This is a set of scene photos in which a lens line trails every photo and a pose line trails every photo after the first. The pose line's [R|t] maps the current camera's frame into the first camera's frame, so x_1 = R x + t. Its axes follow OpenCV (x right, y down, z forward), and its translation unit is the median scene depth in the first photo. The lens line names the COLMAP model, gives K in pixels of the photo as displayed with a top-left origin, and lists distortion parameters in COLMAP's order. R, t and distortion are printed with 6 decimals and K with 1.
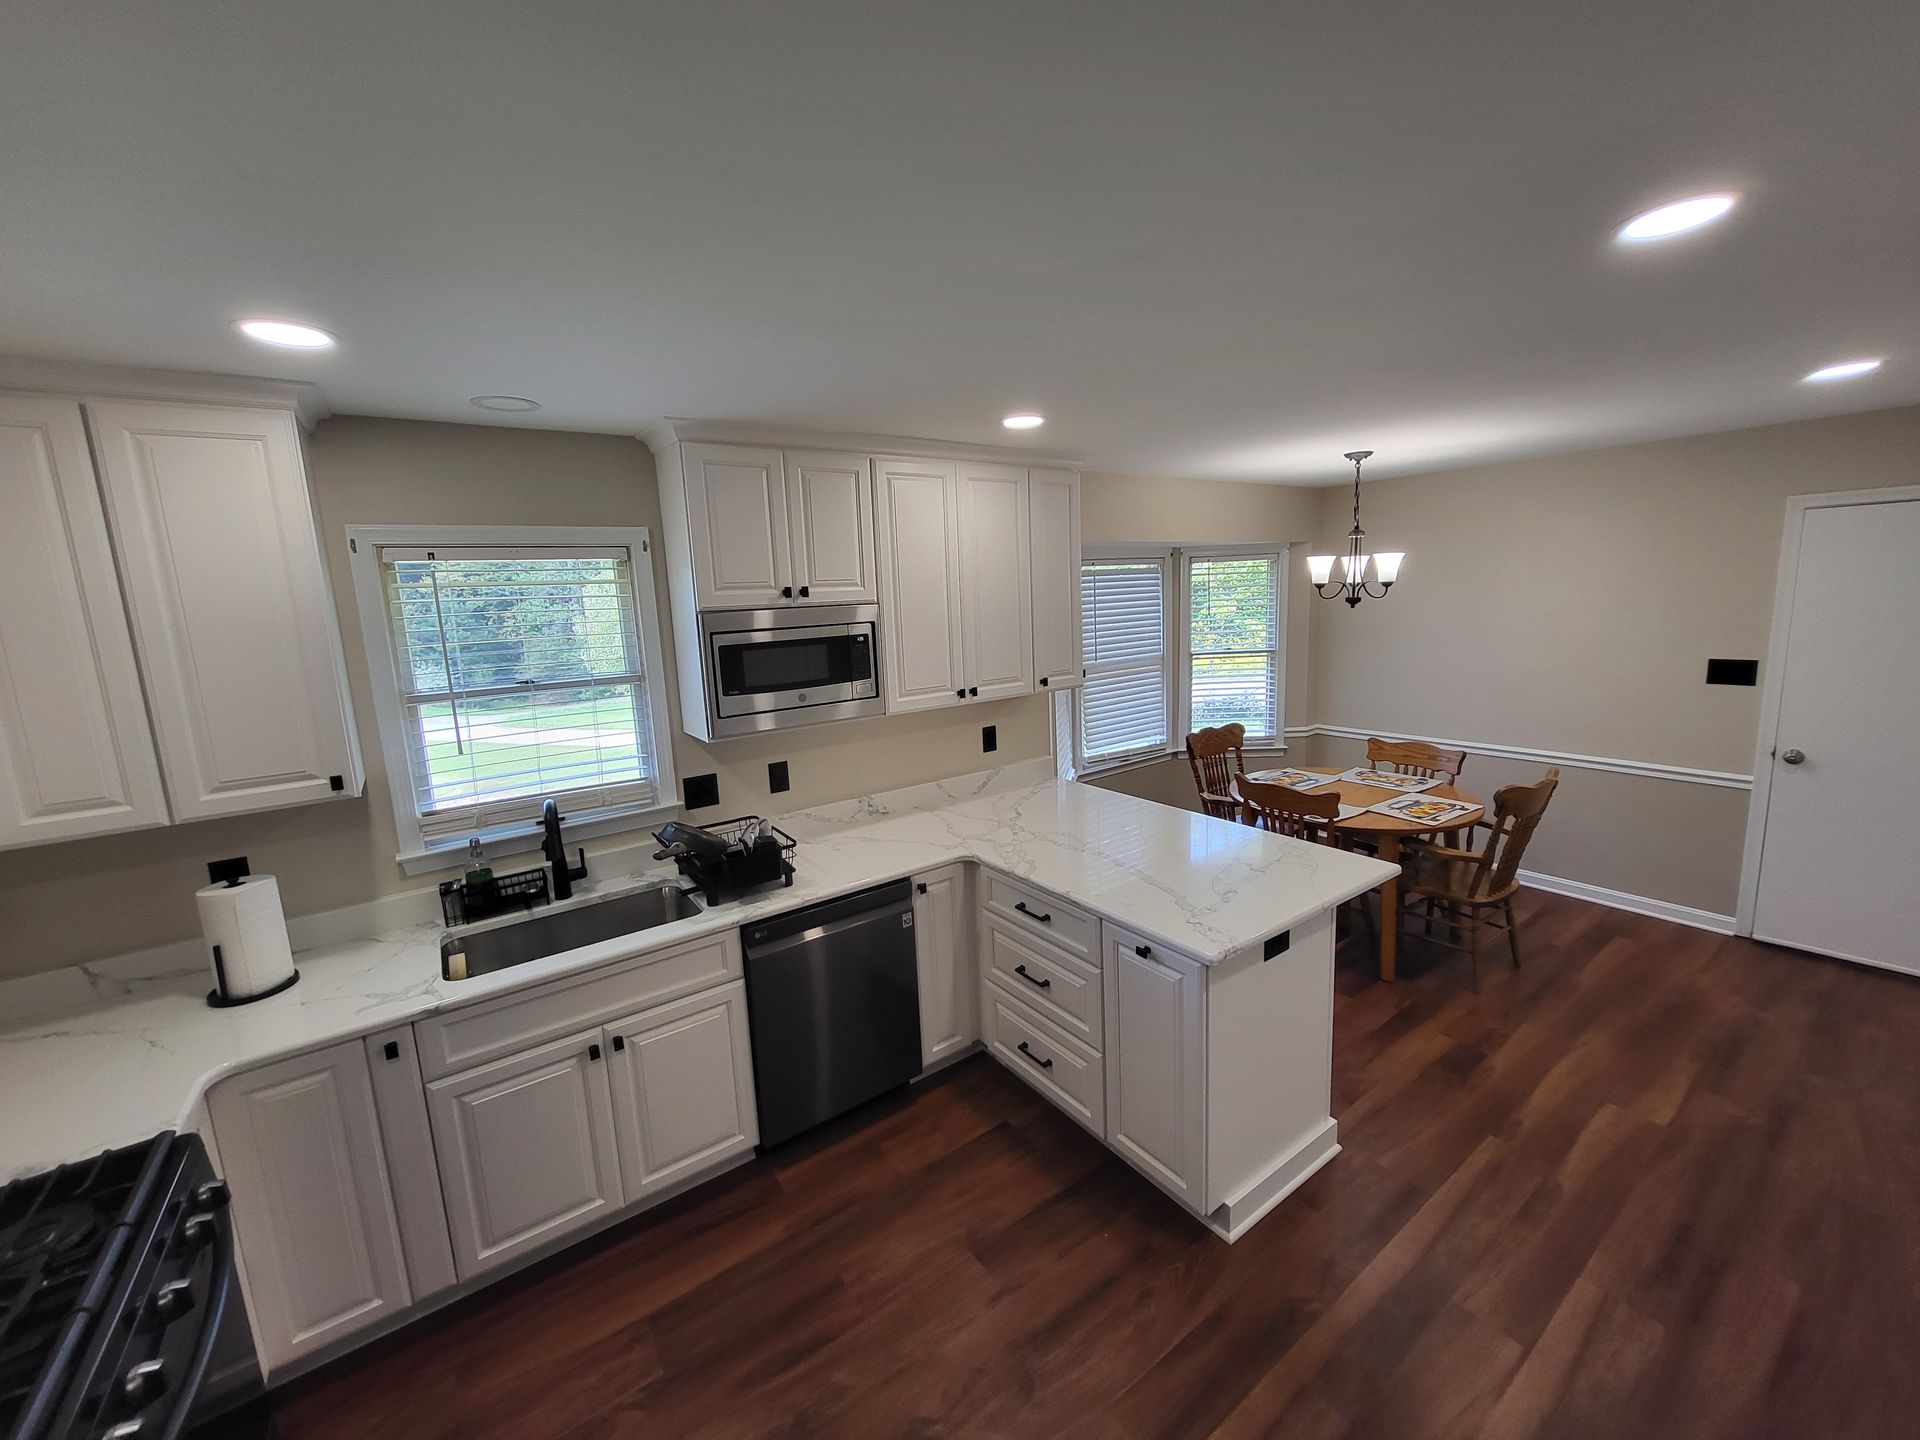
lens RADIAL K [[752.8, 0, 970.7], [0, 752.8, 709.4], [0, 0, 1]] dist [-0.000031, -0.000996]
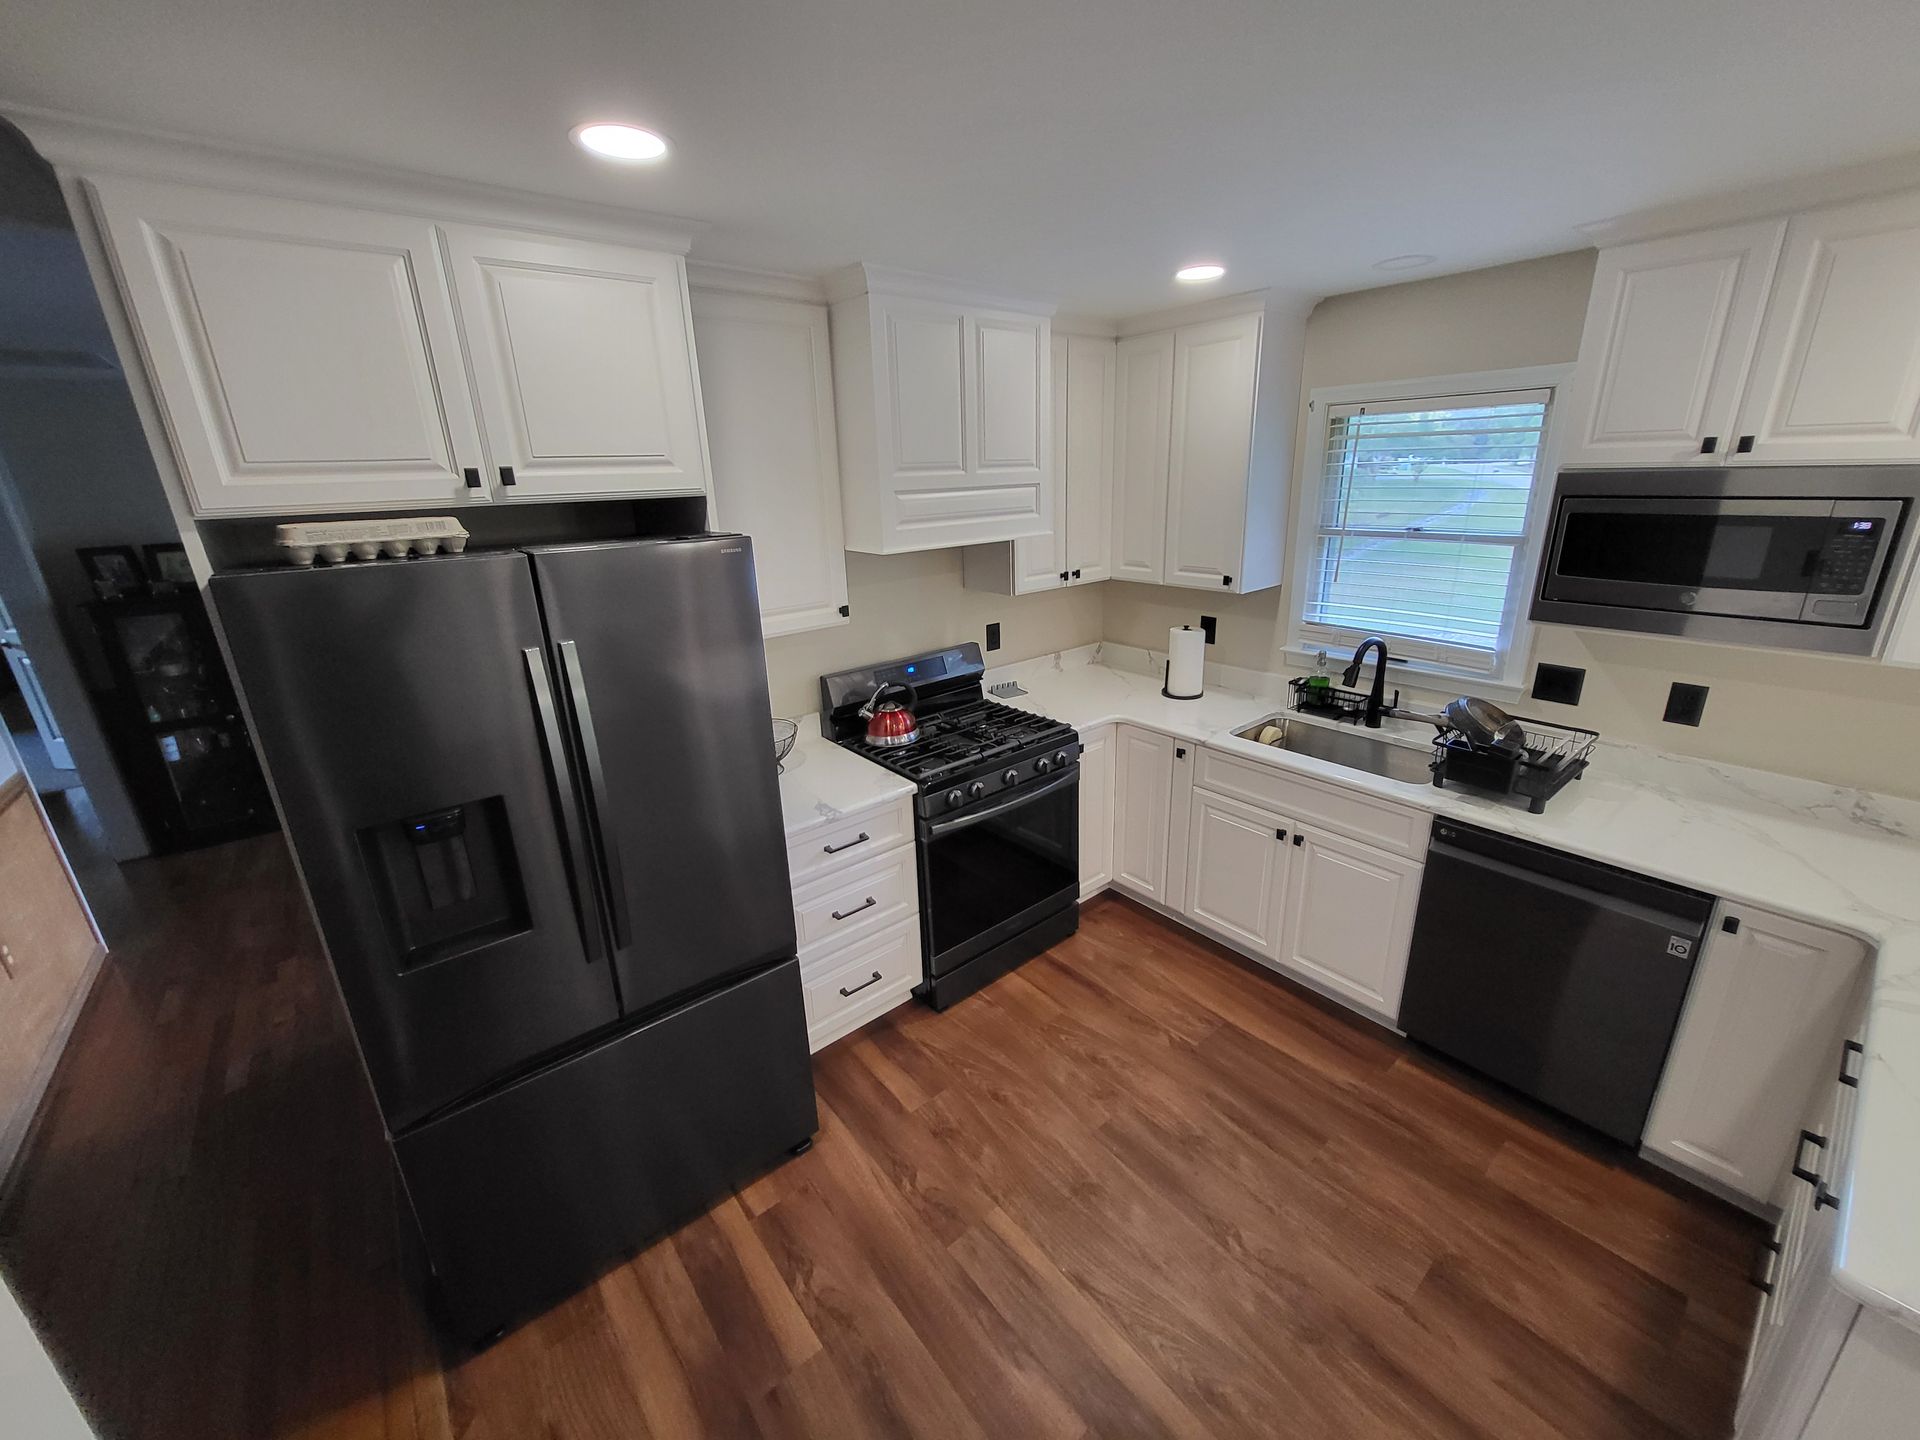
lens RADIAL K [[752.8, 0, 961.3], [0, 752.8, 710.4], [0, 0, 1]] dist [-0.000031, -0.000996]
pose [[0.060331, 0.347949, -0.935570, 0.467703], [-0.124571, 0.932575, 0.338802, -0.077586], [0.990375, 0.096105, 0.099607, 0.272972]]
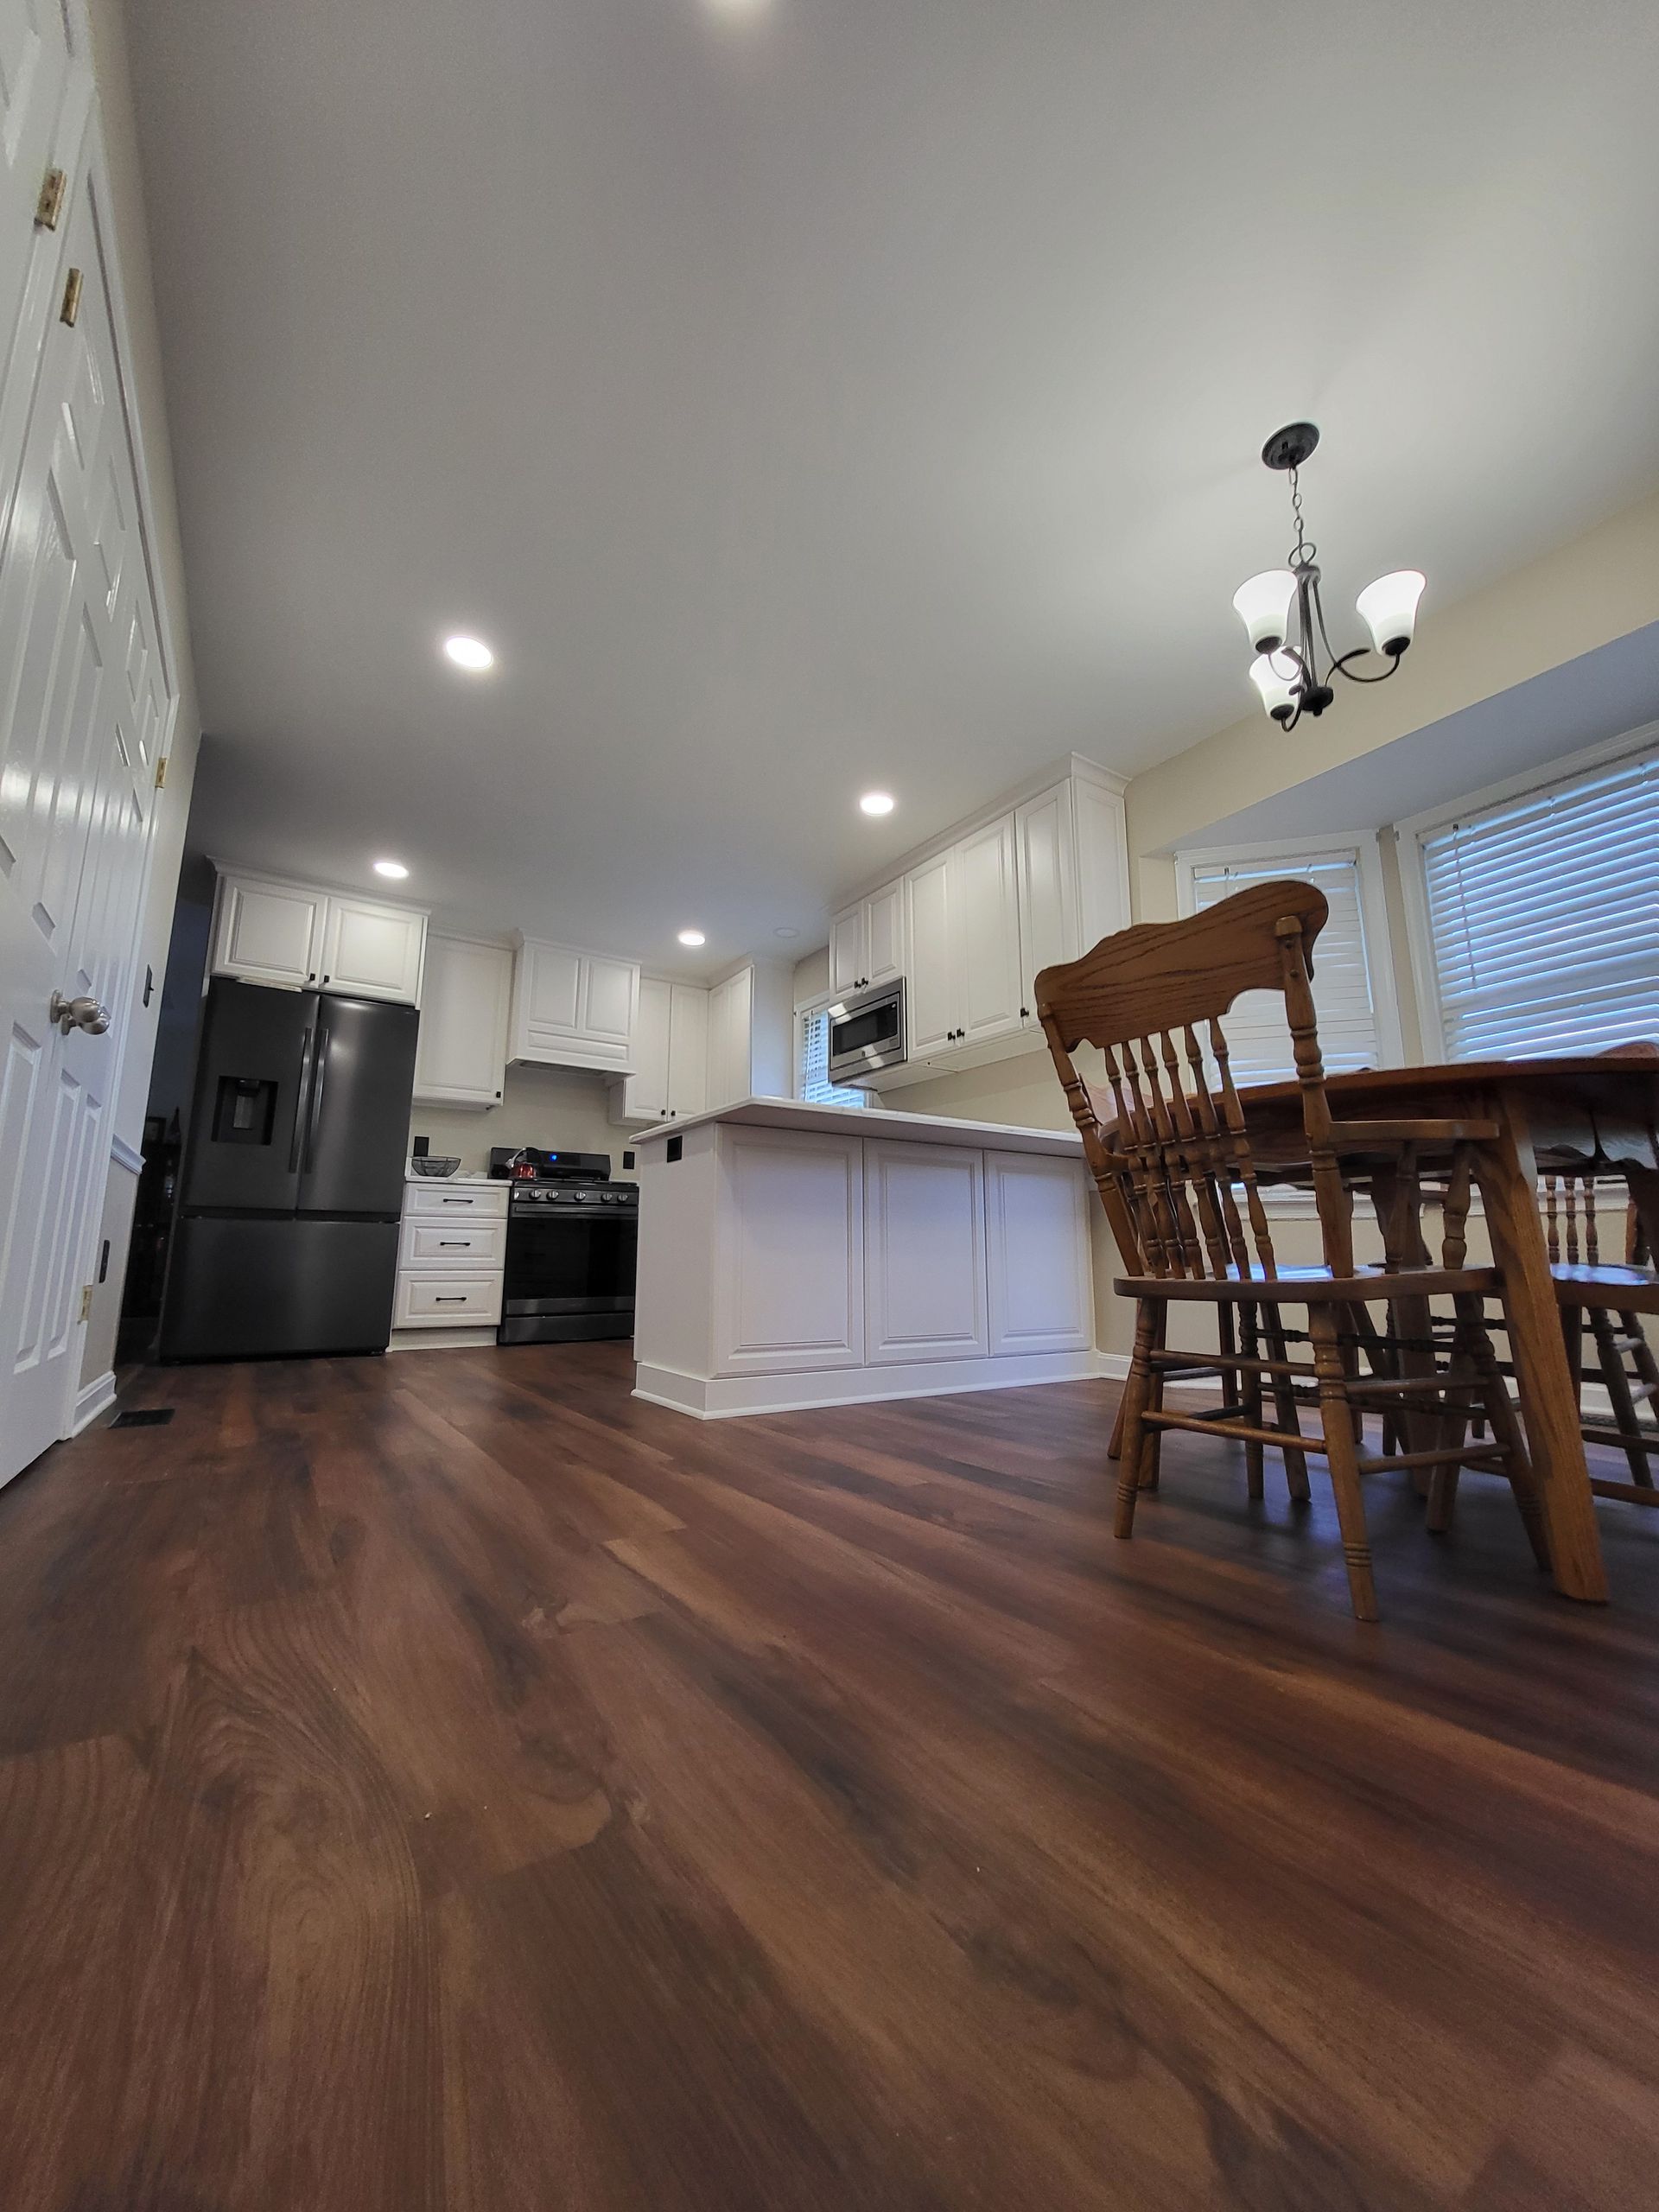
lens RADIAL K [[867.3, 0, 836.5], [0, 867.3, 1116.4], [0, 0, 1]] dist [-0.000031, -0.000996]
pose [[-0.039632, -0.124826, -0.991387, 1.496609], [-0.155354, 0.980871, -0.117292, 0.324022], [0.987064, 0.149367, -0.058266, 1.132261]]
